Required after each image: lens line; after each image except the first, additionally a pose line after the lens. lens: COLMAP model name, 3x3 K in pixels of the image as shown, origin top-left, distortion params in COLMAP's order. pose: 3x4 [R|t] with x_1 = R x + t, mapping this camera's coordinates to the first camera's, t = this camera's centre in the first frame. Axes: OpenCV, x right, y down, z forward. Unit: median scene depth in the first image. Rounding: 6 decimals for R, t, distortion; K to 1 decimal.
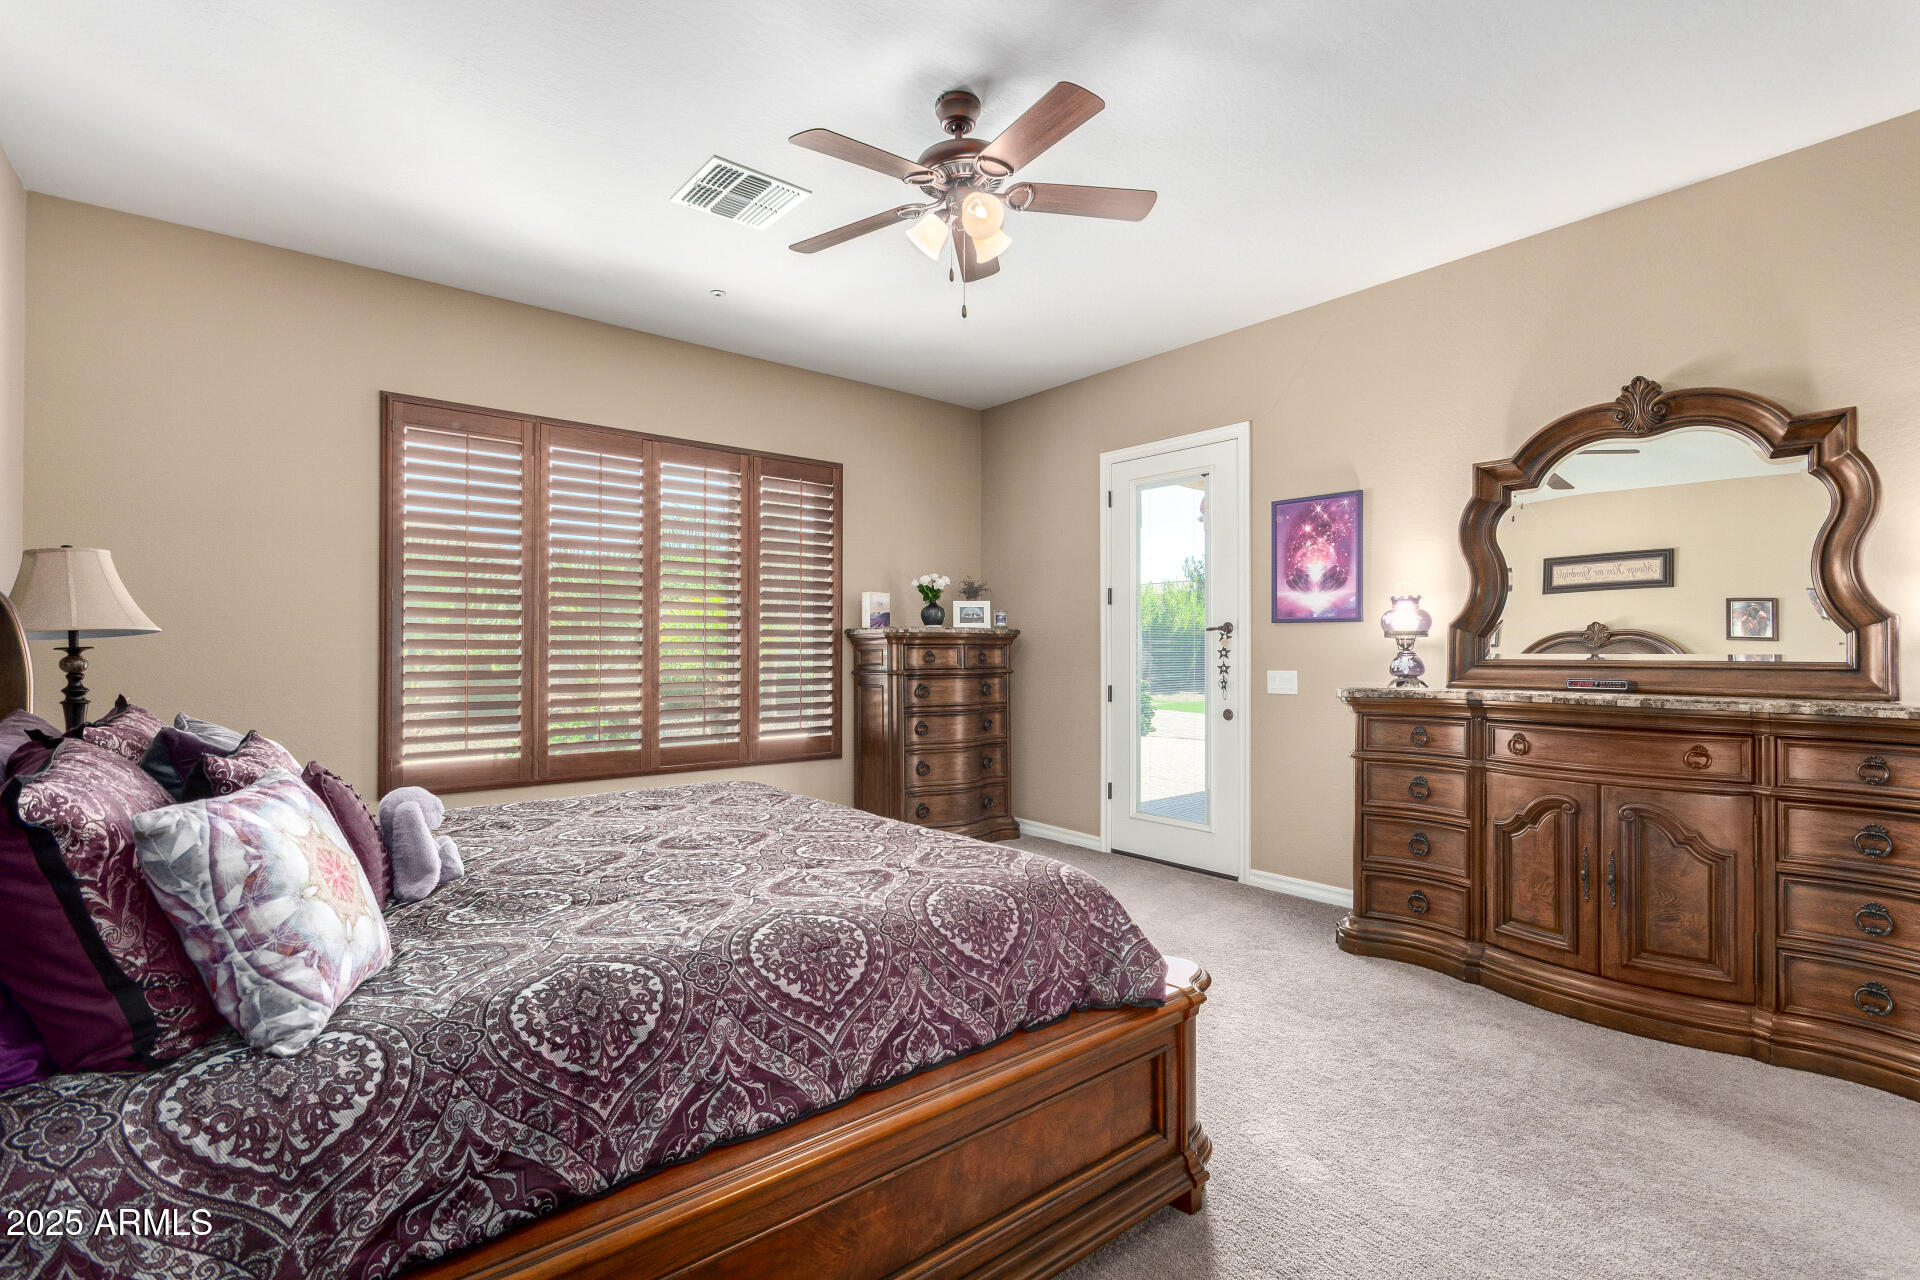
lens RADIAL K [[882.4, 0, 953.9], [0, 882.4, 638.8], [0, 0, 1]] dist [-0.002215, -0.000593]
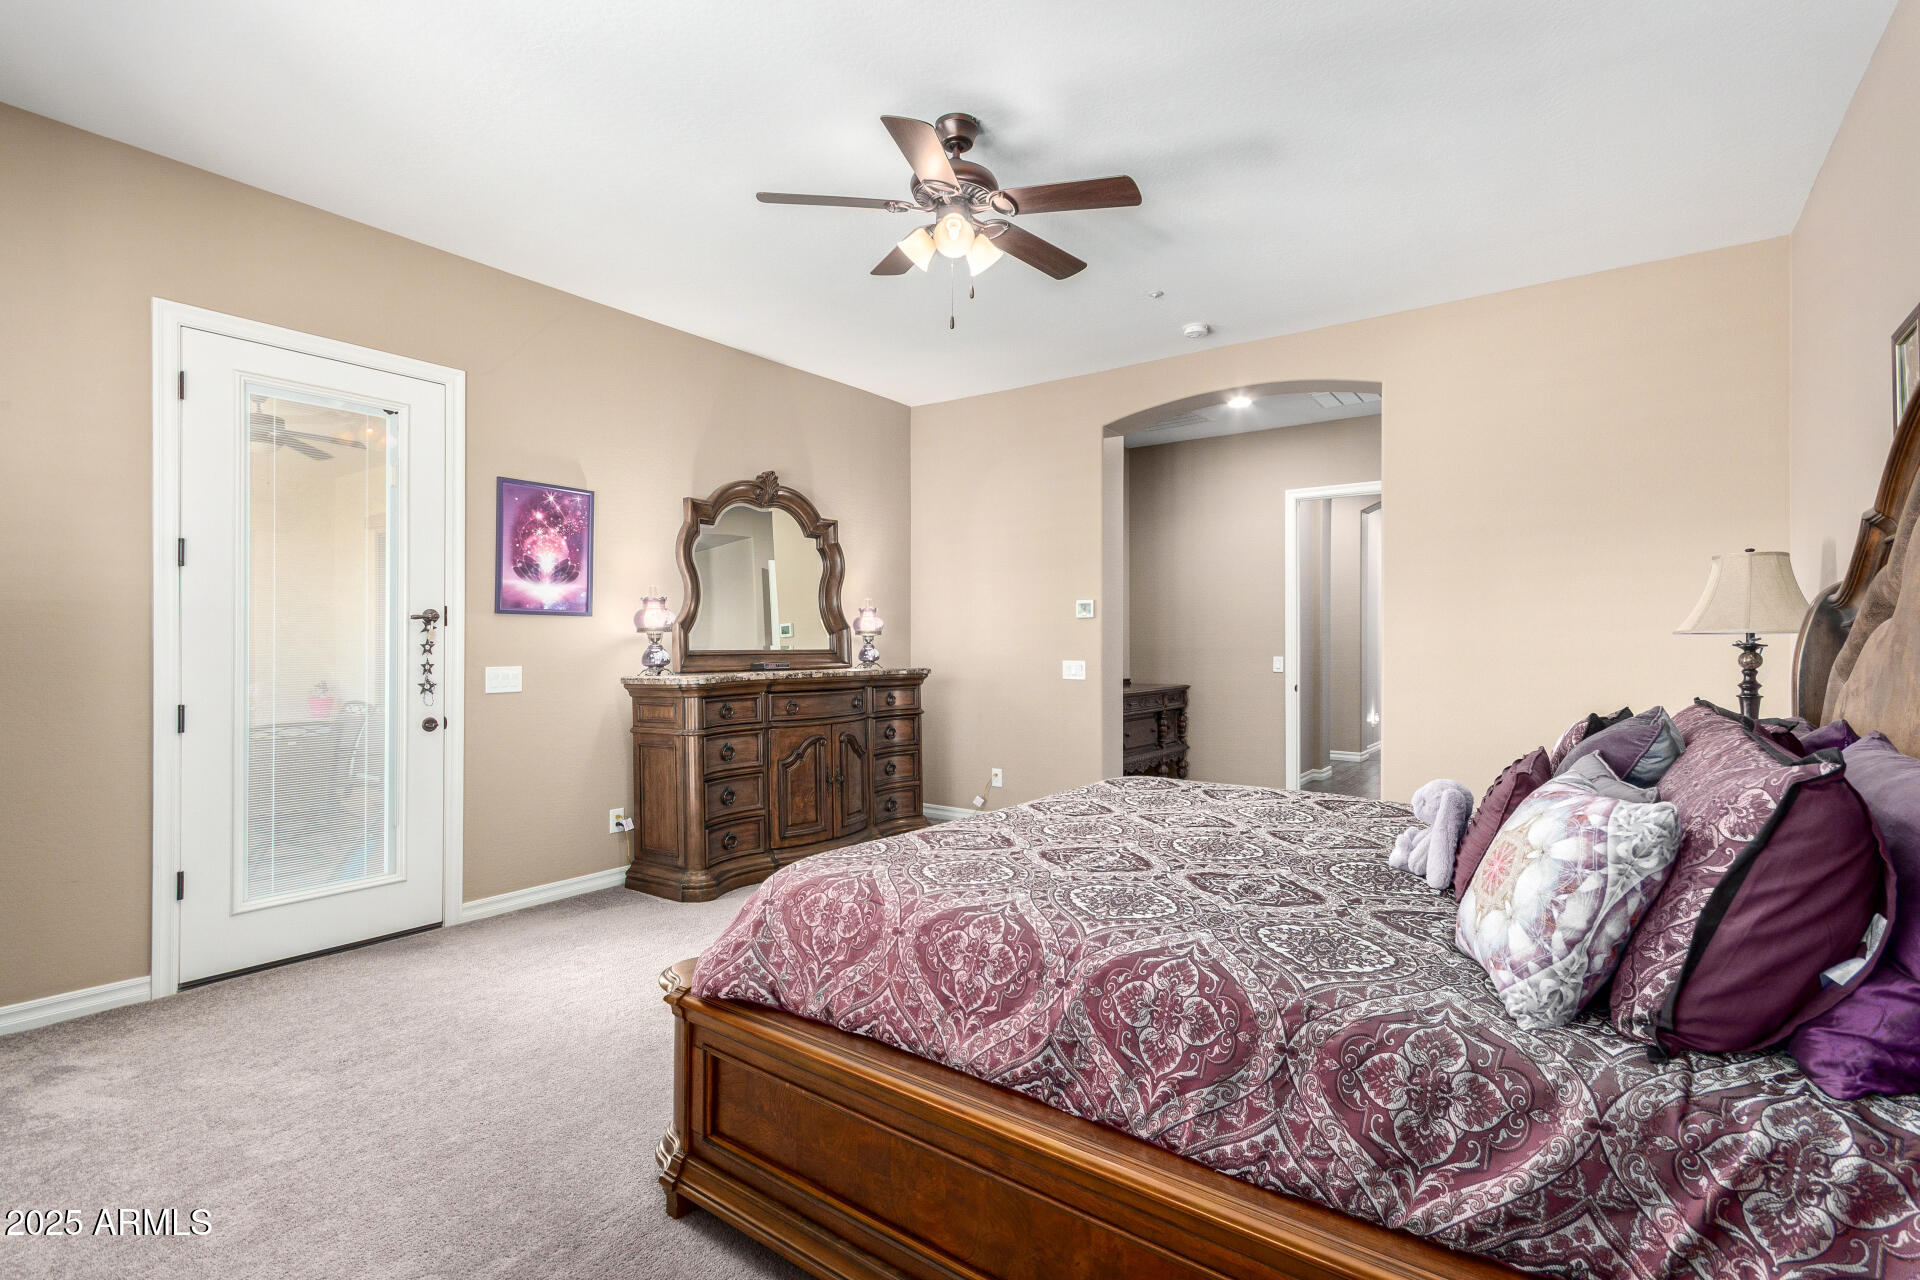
lens RADIAL K [[882.4, 0, 957.4], [0, 882.4, 643.1], [0, 0, 1]] dist [-0.002215, -0.000593]
pose [[-0.238825, 0.000960, 0.971062, -0.616908], [-0.009178, 0.999953, -0.003245, 0.010937], [-0.971019, -0.009687, -0.238804, 0.769334]]
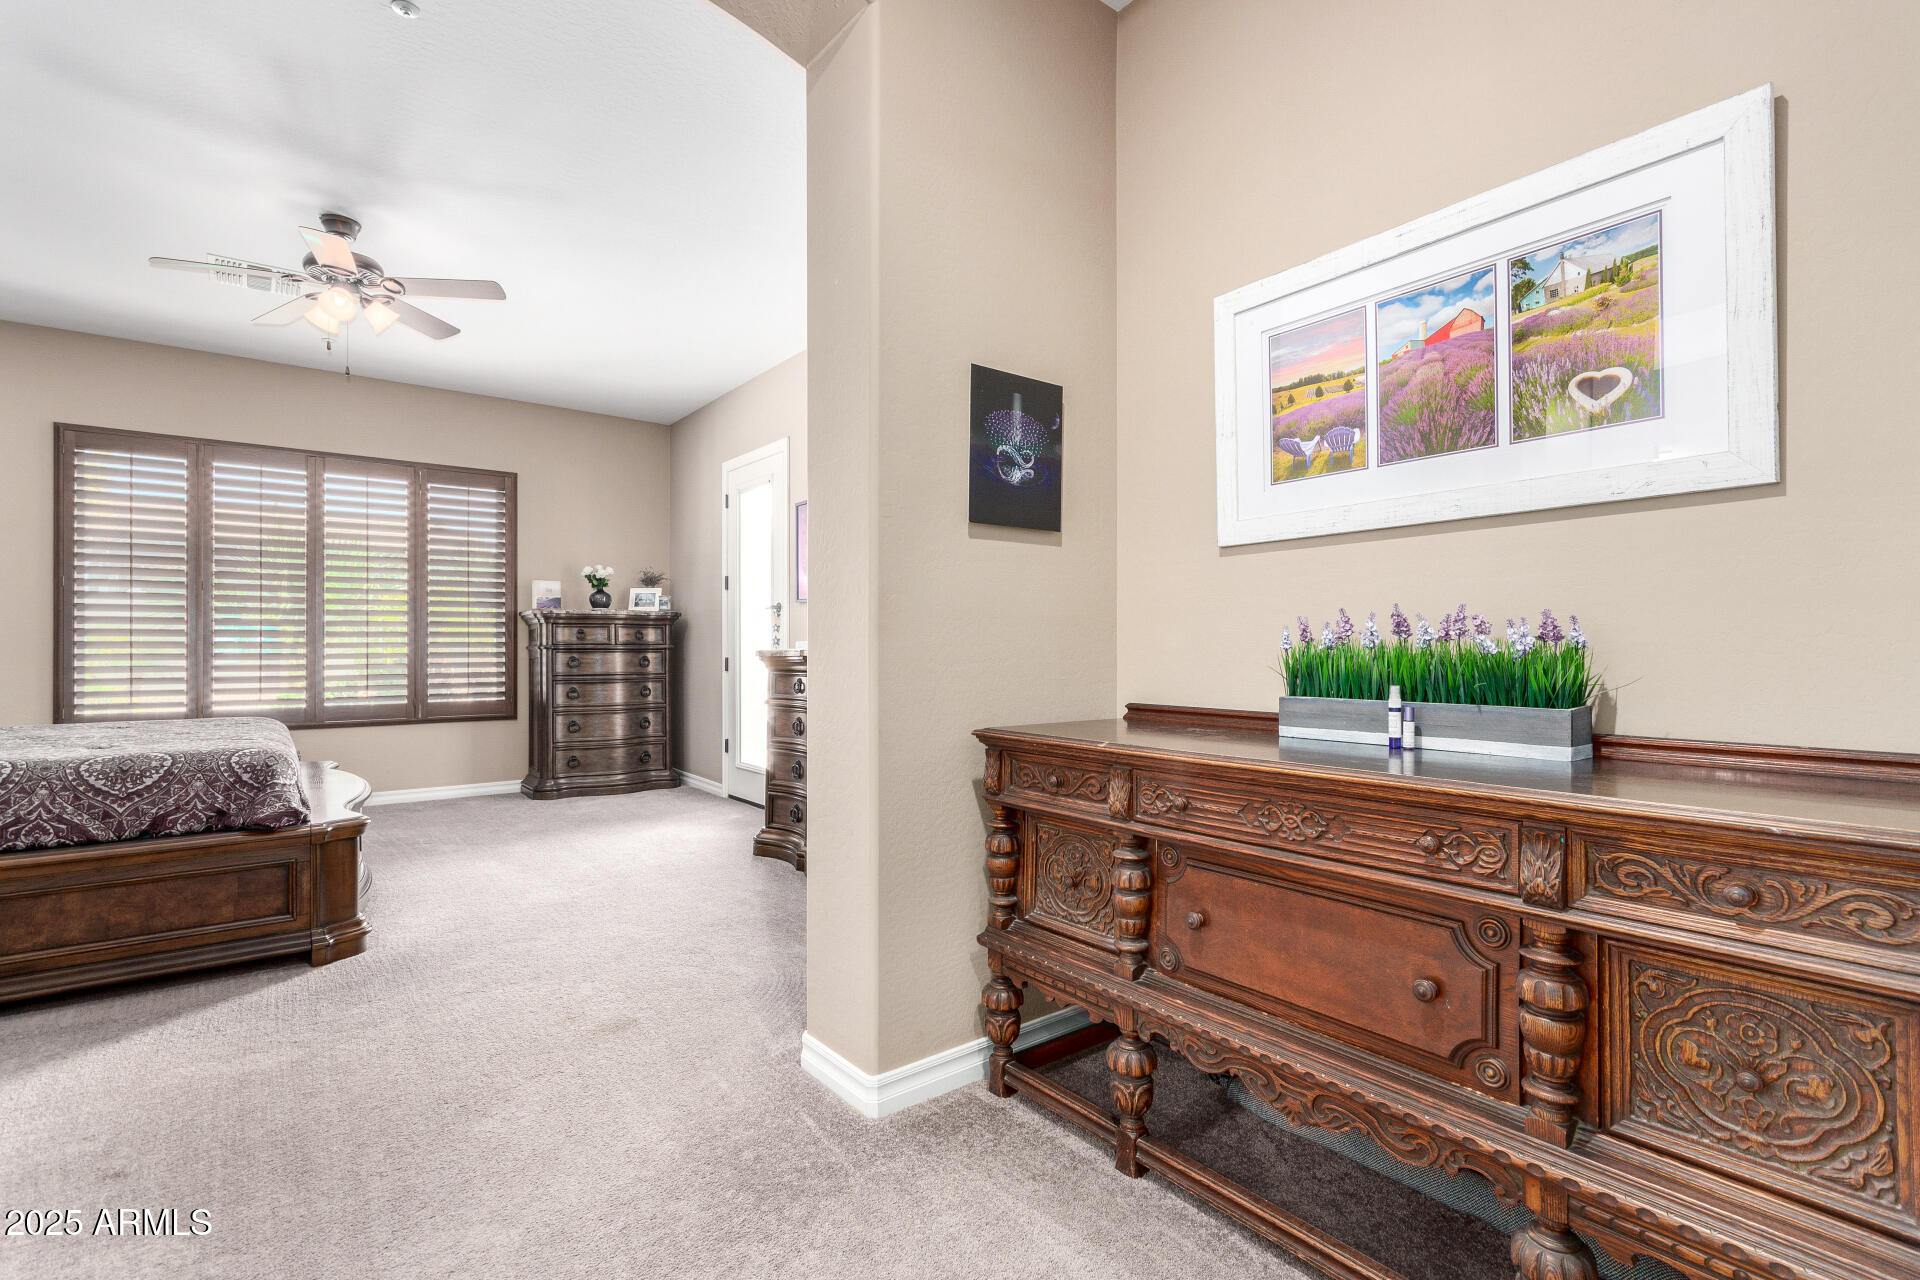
lens RADIAL K [[882.4, 0, 963.9], [0, 882.4, 647.4], [0, 0, 1]] dist [-0.002215, -0.000593]
pose [[0.999740, -0.001326, -0.022777, 0.633166], [0.001620, 0.999916, 0.012889, 0.029403], [0.022758, -0.012923, 0.999657, -0.229060]]
